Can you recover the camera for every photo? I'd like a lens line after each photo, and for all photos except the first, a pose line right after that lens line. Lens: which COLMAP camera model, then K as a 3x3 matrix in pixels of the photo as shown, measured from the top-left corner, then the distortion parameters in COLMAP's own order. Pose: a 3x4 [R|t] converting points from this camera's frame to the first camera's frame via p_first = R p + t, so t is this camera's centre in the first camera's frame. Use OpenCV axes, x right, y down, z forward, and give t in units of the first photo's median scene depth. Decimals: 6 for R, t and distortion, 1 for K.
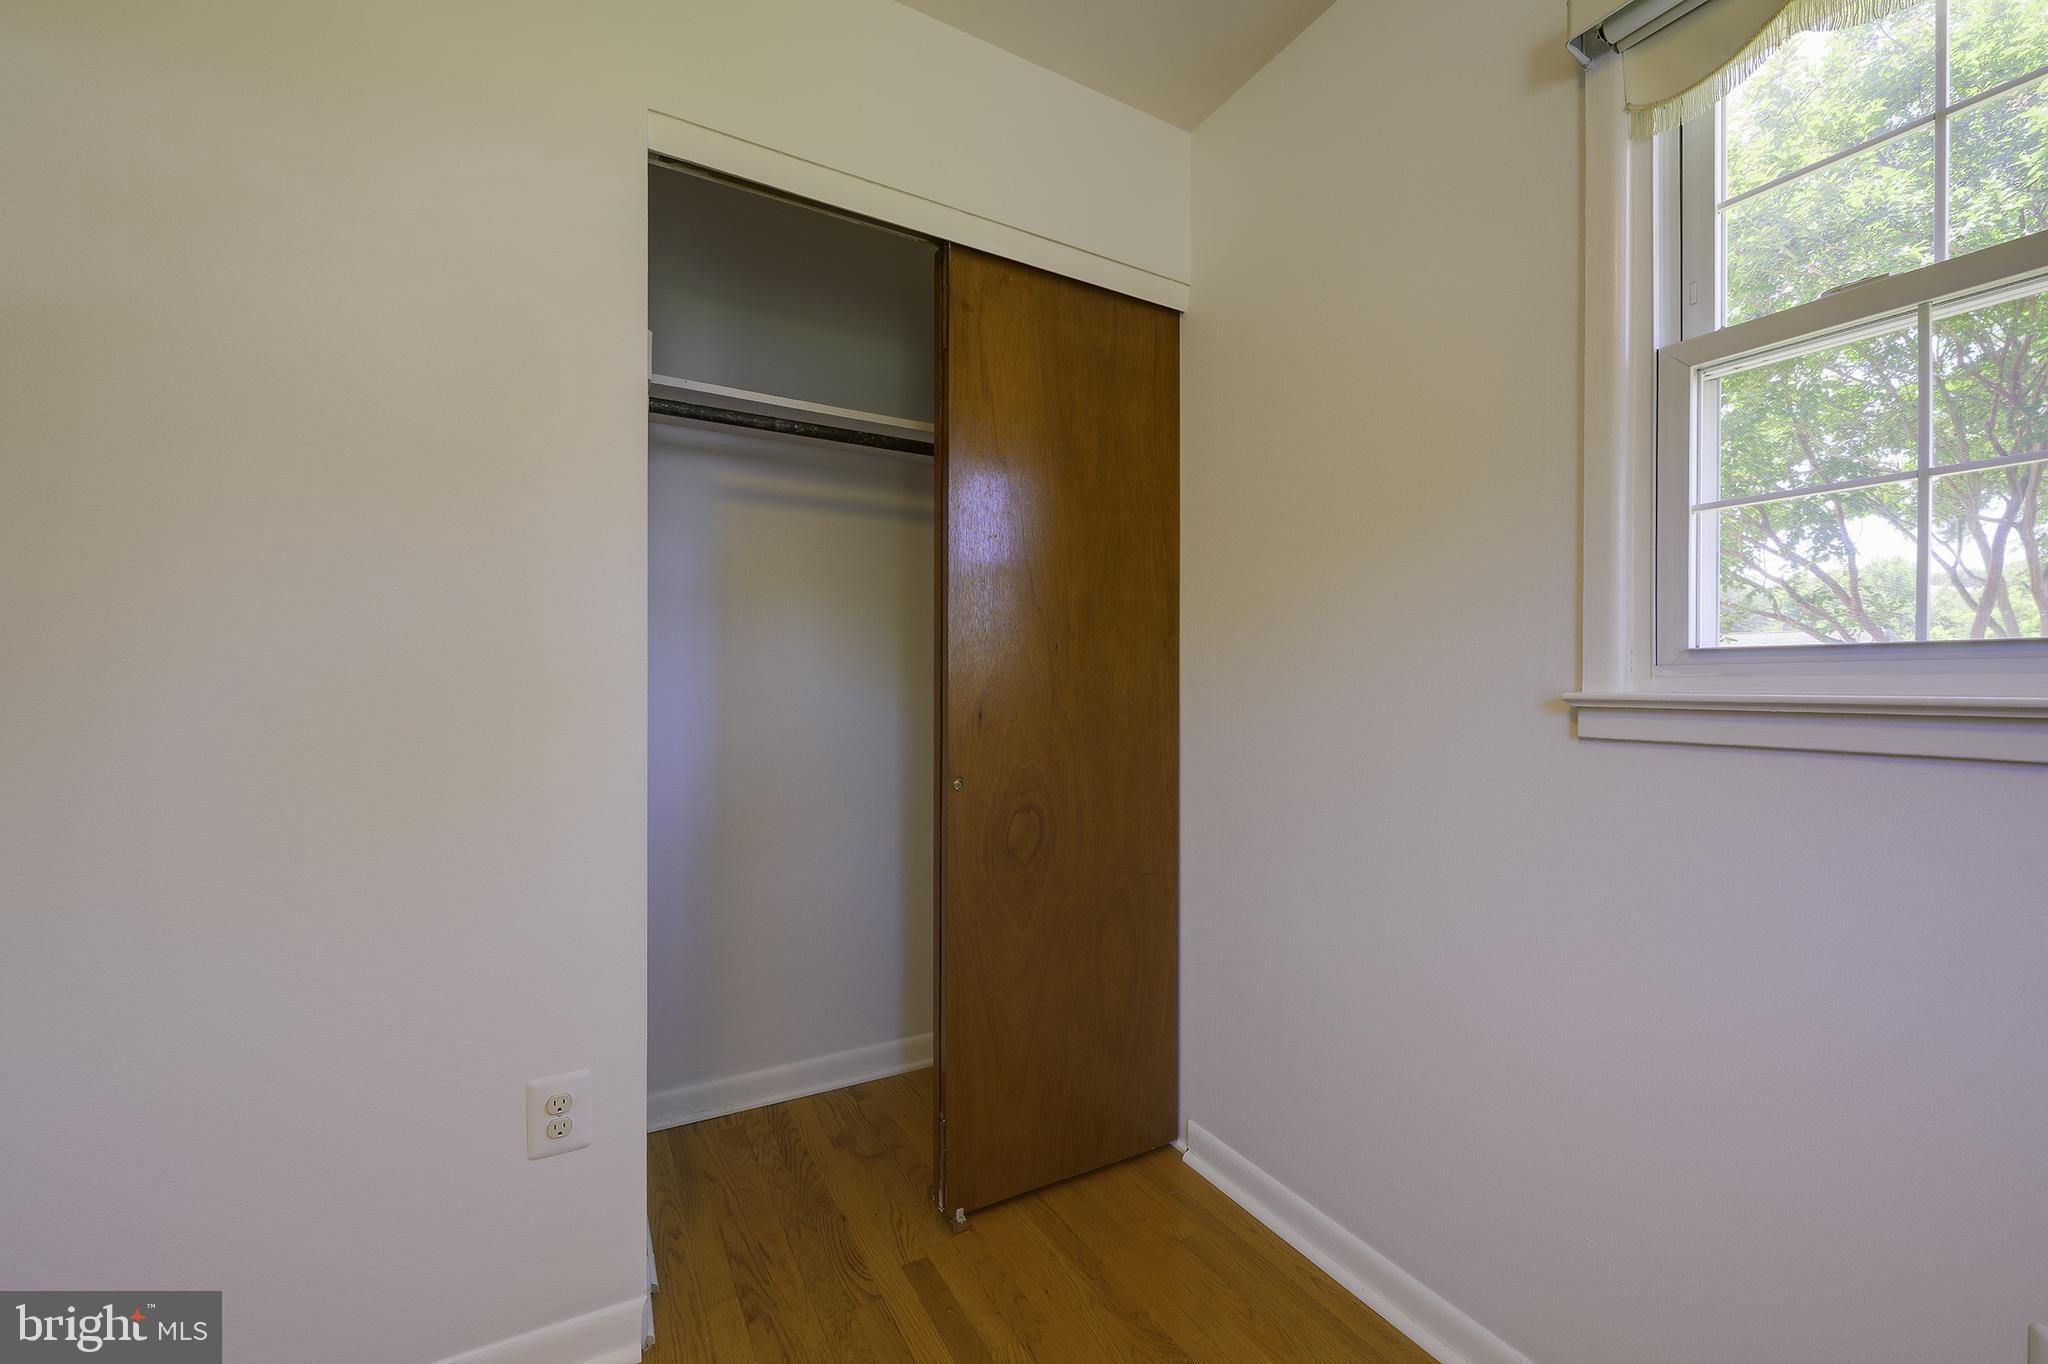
lens RADIAL K [[821.7, 0, 1038.0], [0, 821.7, 689.2], [0, 0, 1]] dist [0.002151, 0.000206]
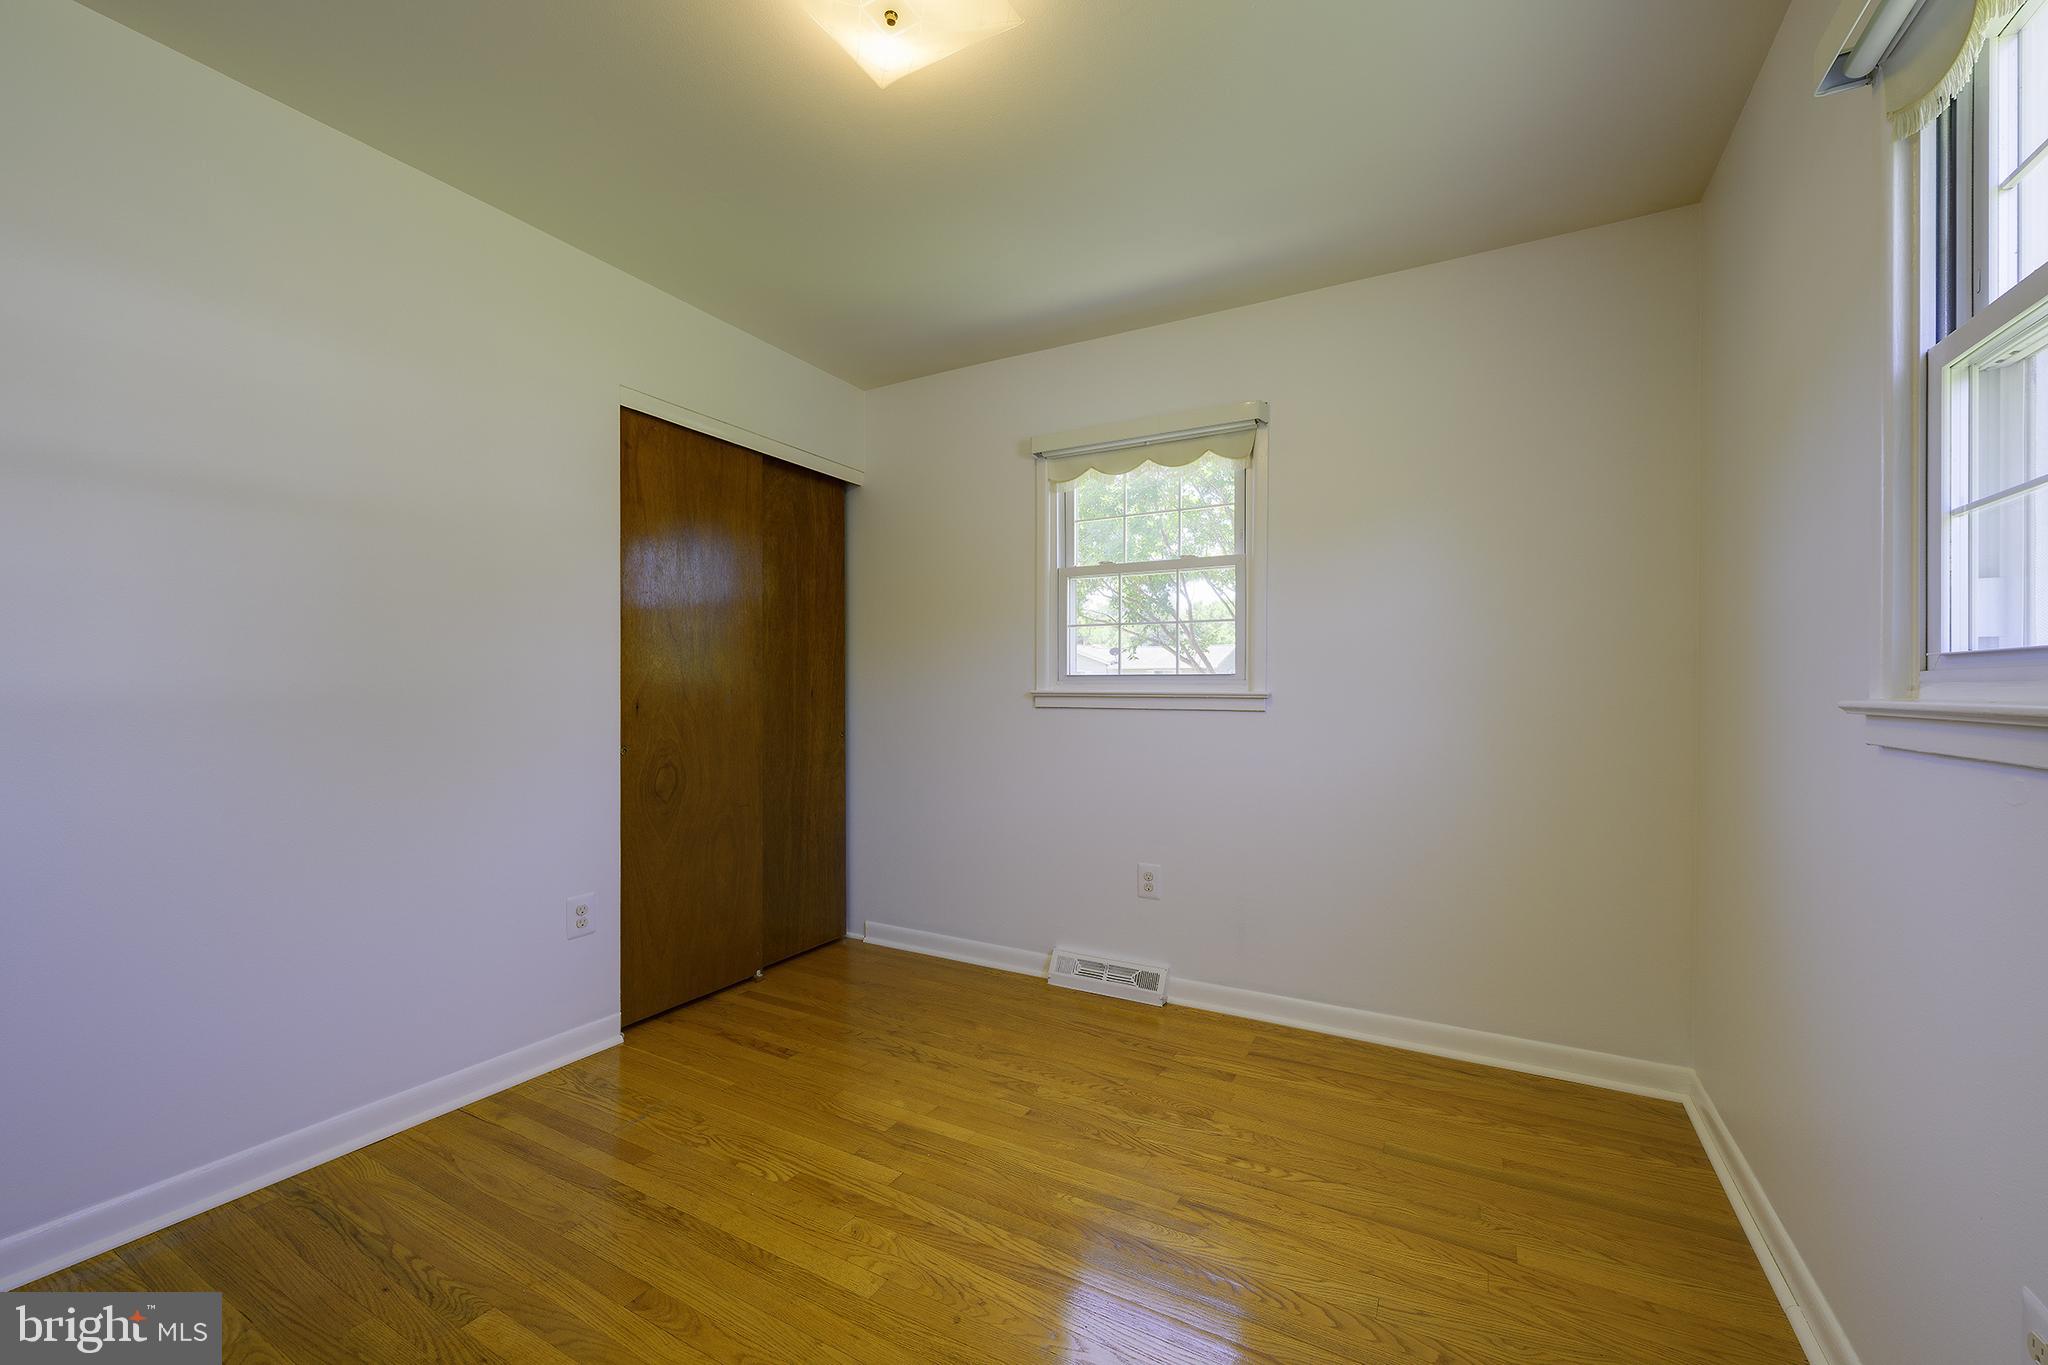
lens RADIAL K [[821.7, 0, 1038.0], [0, 821.7, 689.7], [0, 0, 1]] dist [0.002151, 0.000206]
pose [[0.843247, -0.000992, 0.537525, -0.805348], [0.005350, 0.999964, -0.006547, 0.018954], [-0.537500, 0.008397, 0.843222, -1.311019]]
